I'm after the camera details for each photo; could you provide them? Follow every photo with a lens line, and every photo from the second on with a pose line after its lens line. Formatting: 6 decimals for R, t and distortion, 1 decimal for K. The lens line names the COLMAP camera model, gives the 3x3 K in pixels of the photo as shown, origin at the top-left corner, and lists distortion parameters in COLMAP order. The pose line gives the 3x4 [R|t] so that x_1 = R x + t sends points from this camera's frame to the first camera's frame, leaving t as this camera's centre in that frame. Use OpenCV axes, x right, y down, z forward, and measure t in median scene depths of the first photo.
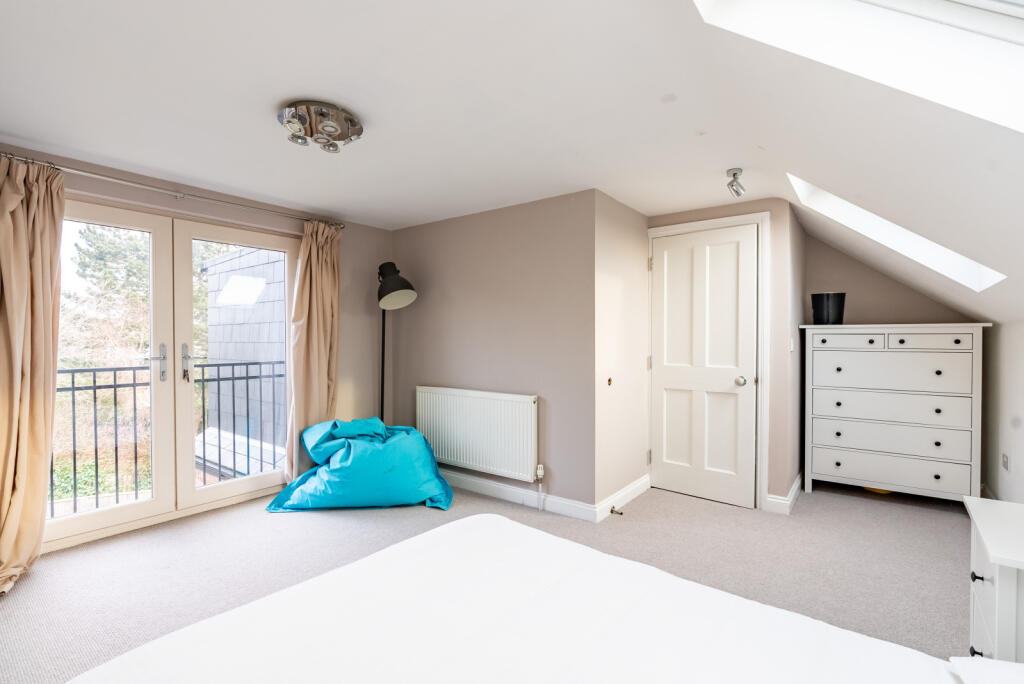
lens RADIAL K [[469.8, 0, 514.7], [0, 469.8, 348.1], [0, 0, 1]] dist [-0.002387, 0.000050]
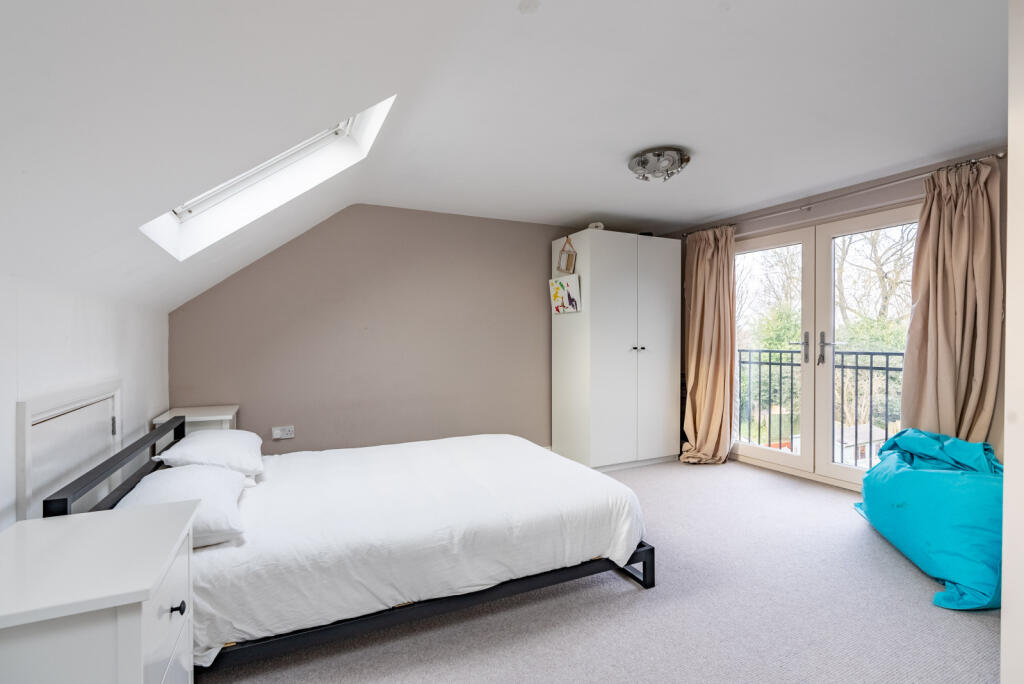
lens RADIAL K [[469.8, 0, 513.1], [0, 469.8, 337.0], [0, 0, 1]] dist [-0.002387, 0.000050]
pose [[-0.444236, 0.017746, -0.895734, 0.641547], [0.002452, 0.999824, 0.018592, -0.020667], [0.895907, 0.006063, -0.444201, 0.813355]]
